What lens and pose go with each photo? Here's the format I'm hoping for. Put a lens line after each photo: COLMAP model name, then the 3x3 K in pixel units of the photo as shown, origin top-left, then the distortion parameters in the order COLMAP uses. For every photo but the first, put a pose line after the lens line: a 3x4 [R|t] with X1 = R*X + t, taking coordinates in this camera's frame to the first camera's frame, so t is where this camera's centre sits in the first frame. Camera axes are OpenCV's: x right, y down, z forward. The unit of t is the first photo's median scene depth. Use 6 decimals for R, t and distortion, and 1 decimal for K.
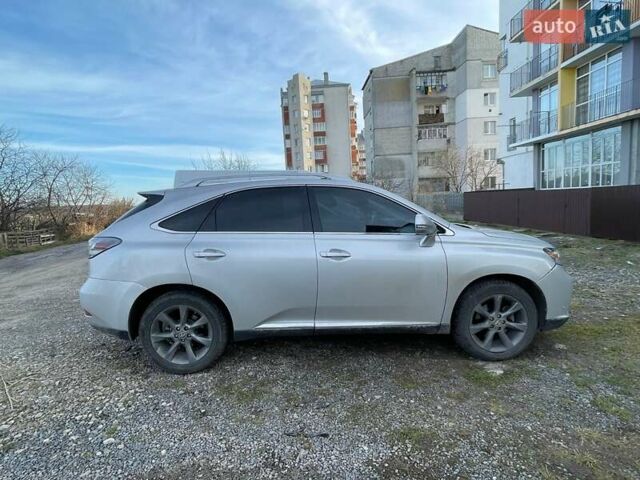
lens RADIAL K [[355.4, 0, 313.6], [0, 355.4, 241.5], [0, 0, 1]] dist [-0.026455, 0.011914]
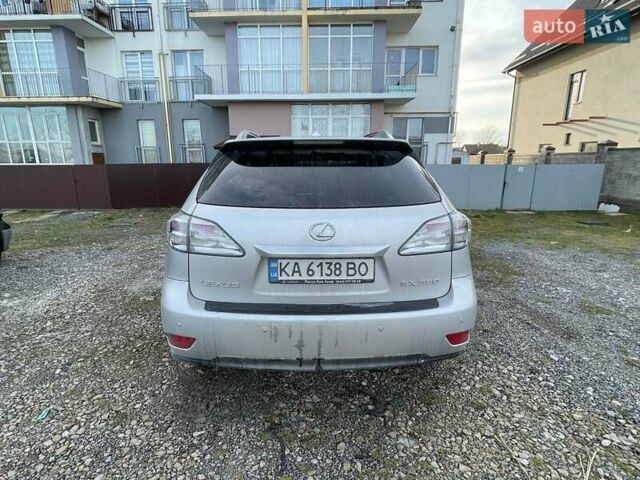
lens RADIAL K [[355.4, 0, 313.6], [0, 355.4, 241.5], [0, 0, 1]] dist [-0.026455, 0.011914]
pose [[0.019956, -0.164025, 0.986254, -0.075936], [0.112272, 0.980579, 0.160809, -0.004844], [-0.993477, 0.107520, 0.037984, 0.076133]]
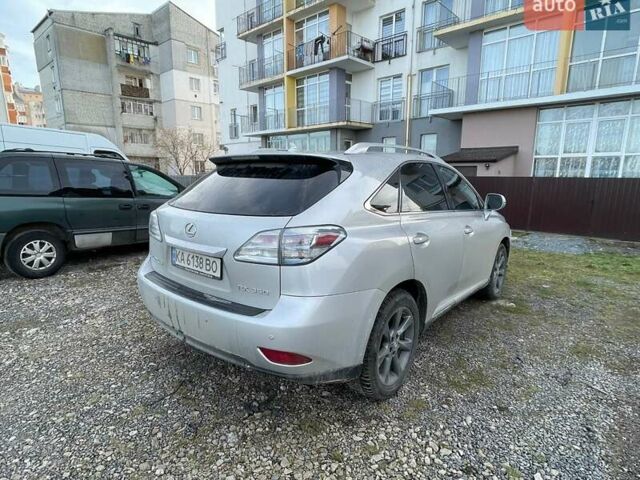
lens RADIAL K [[355.4, 0, 313.6], [0, 355.4, 241.5], [0, 0, 1]] dist [-0.026455, 0.011914]
pose [[0.672710, -0.078506, 0.735730, -0.063826], [0.042251, 0.996809, 0.067732, -0.001170], [-0.738699, -0.014478, 0.673880, 0.037850]]
